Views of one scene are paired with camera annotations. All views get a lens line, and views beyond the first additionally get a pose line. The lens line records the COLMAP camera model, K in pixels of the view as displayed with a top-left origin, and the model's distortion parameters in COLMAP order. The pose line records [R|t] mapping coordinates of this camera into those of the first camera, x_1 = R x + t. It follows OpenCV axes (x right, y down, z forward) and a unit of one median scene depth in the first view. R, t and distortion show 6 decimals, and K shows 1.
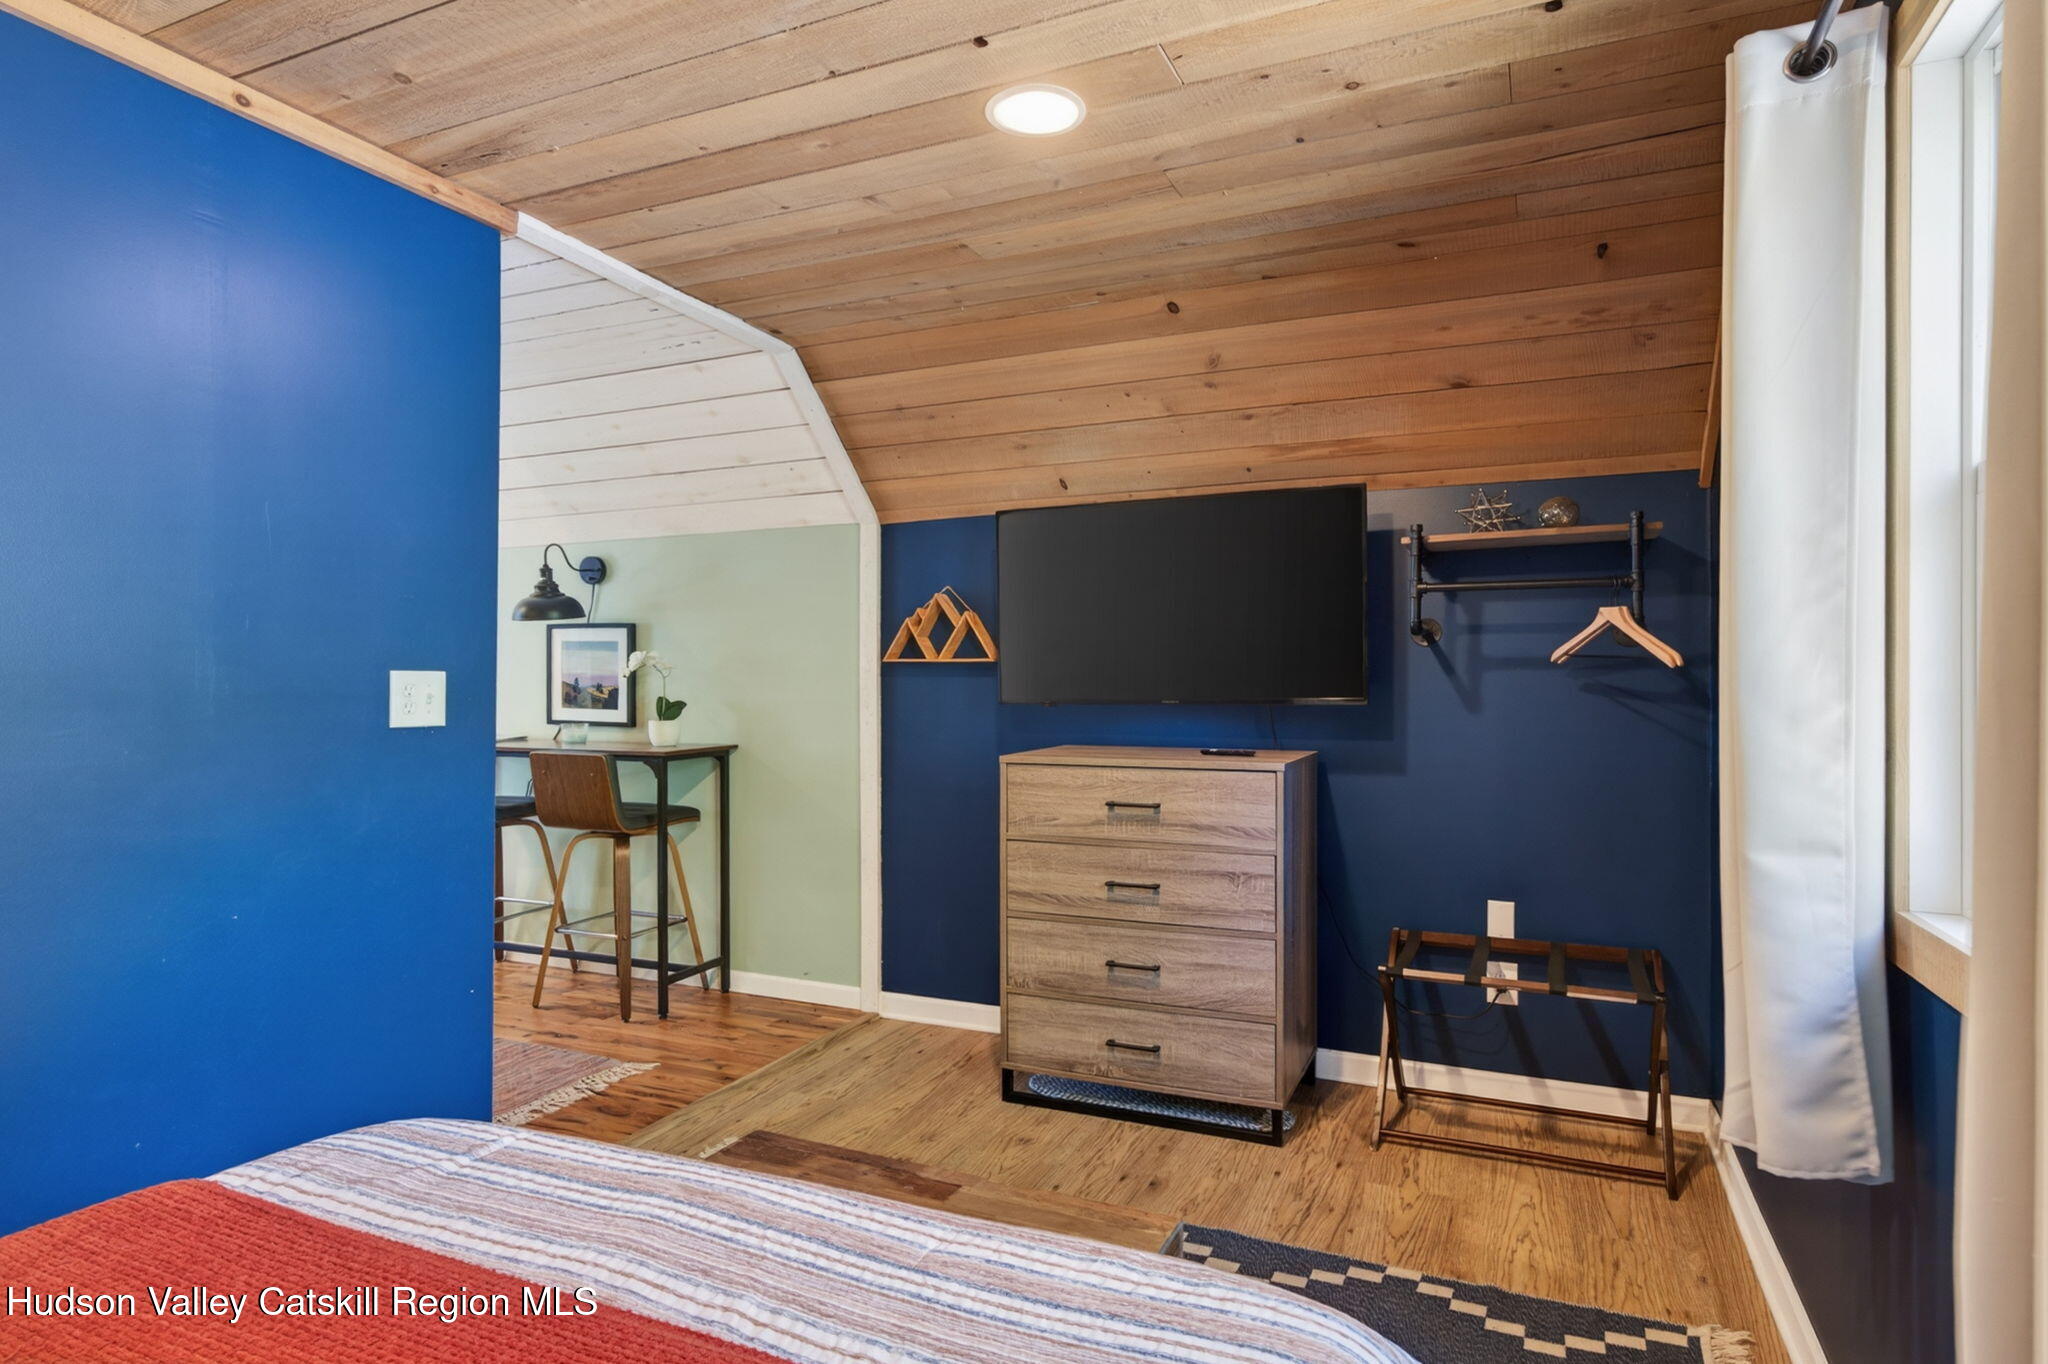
lens RADIAL K [[919.8, 0, 1024.4], [0, 919.8, 682.0], [0, 0, 1]] dist [-0.001877, 0.000380]
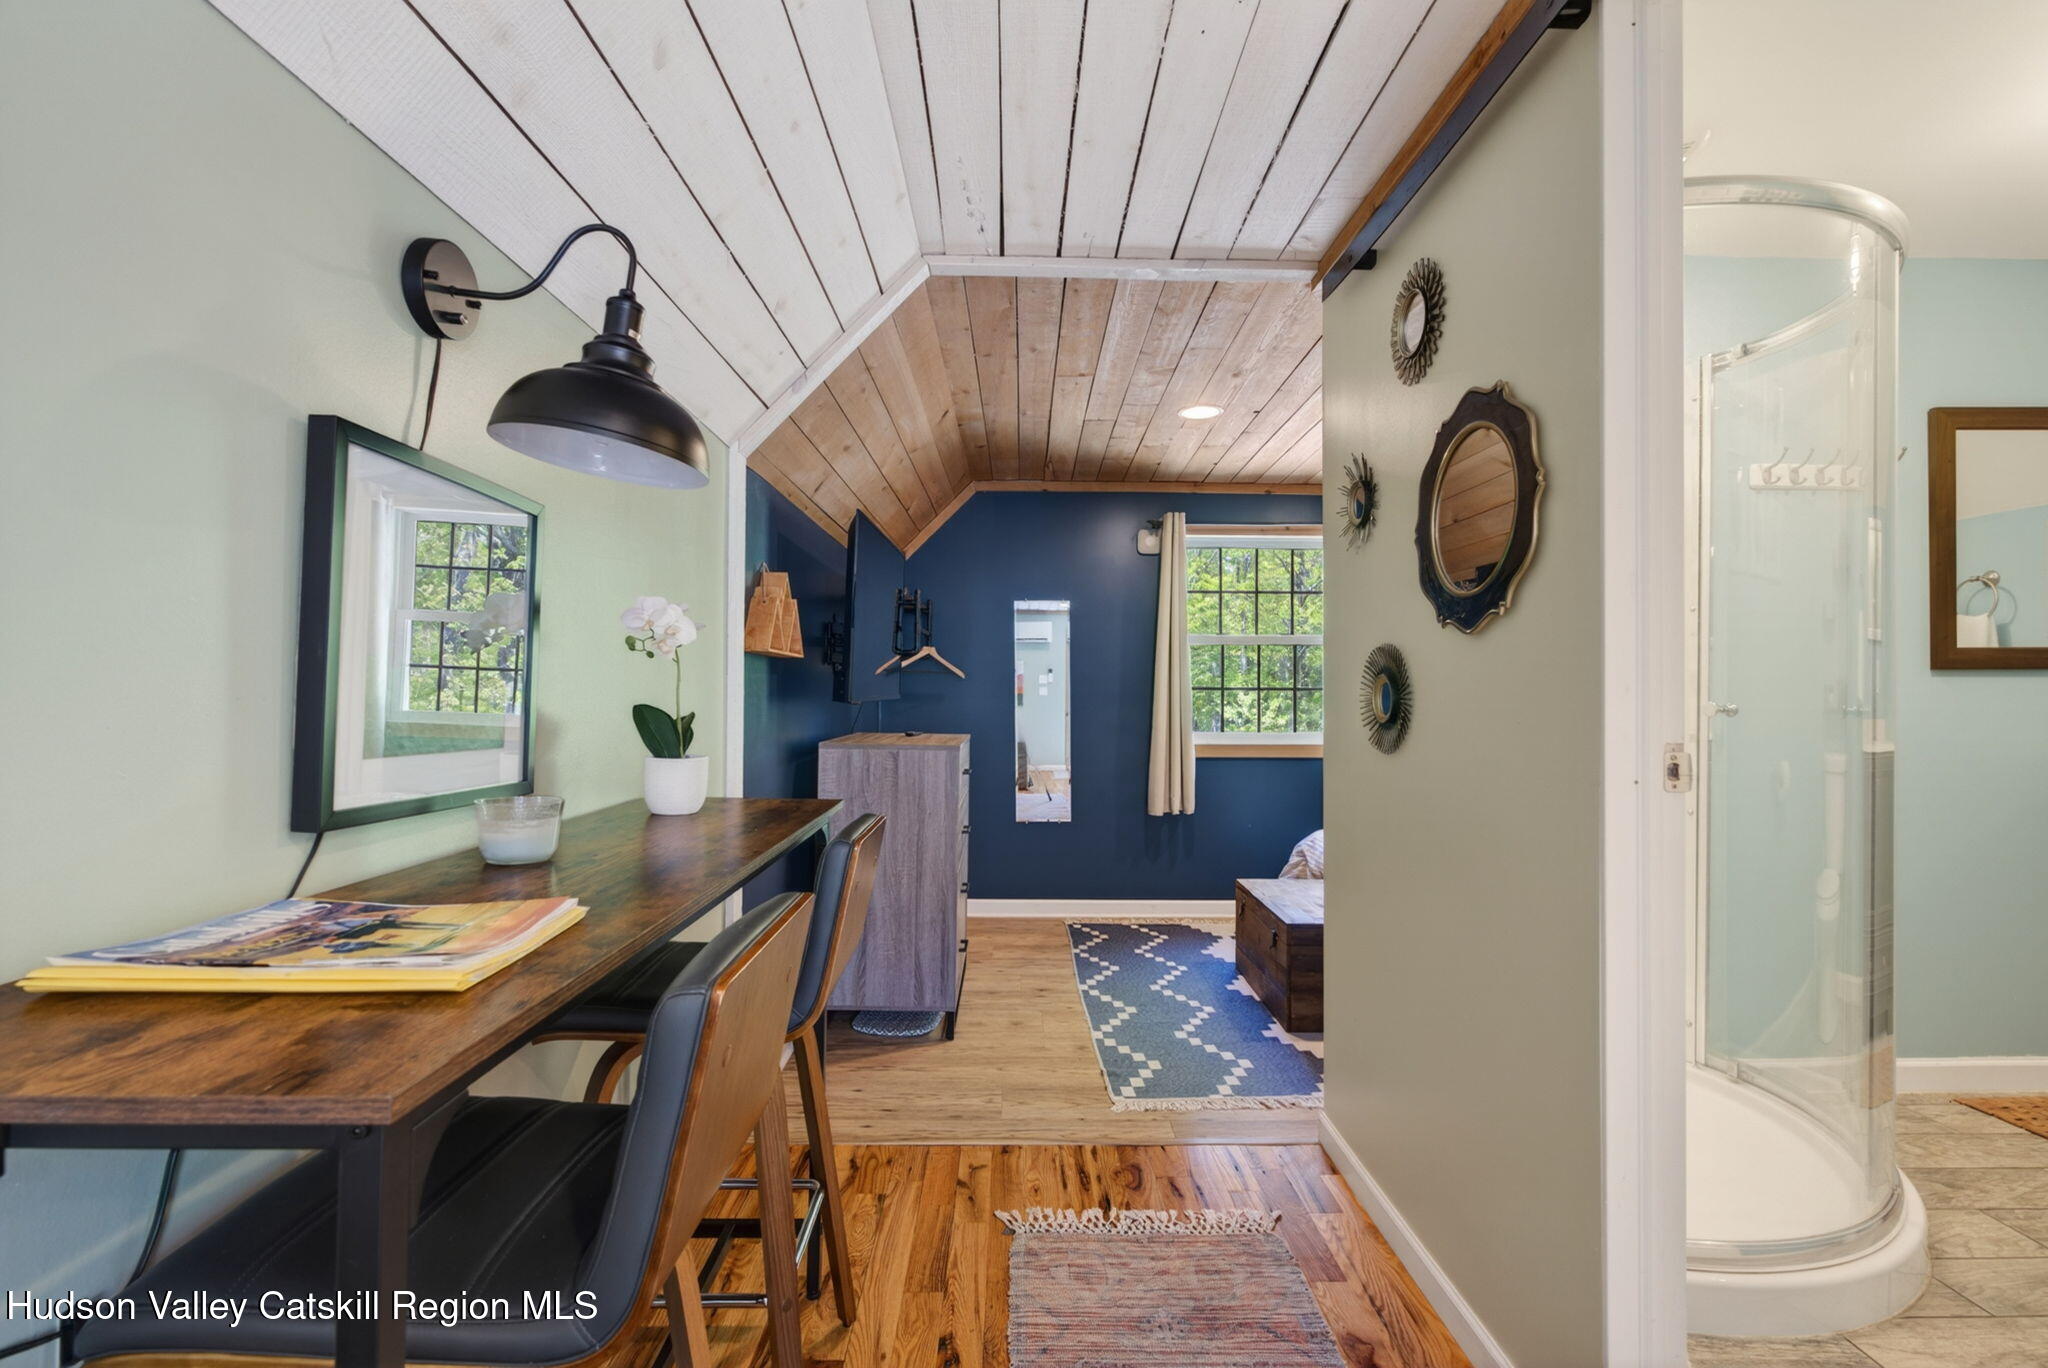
lens RADIAL K [[919.8, 0, 1023.4], [0, 919.8, 699.7], [0, 0, 1]] dist [-0.001877, 0.000380]
pose [[-0.330027, -0.002077, 0.943969, -1.218173], [-0.002073, 0.999997, 0.001476, 0.027204], [-0.943969, -0.001470, -0.330030, 1.383299]]
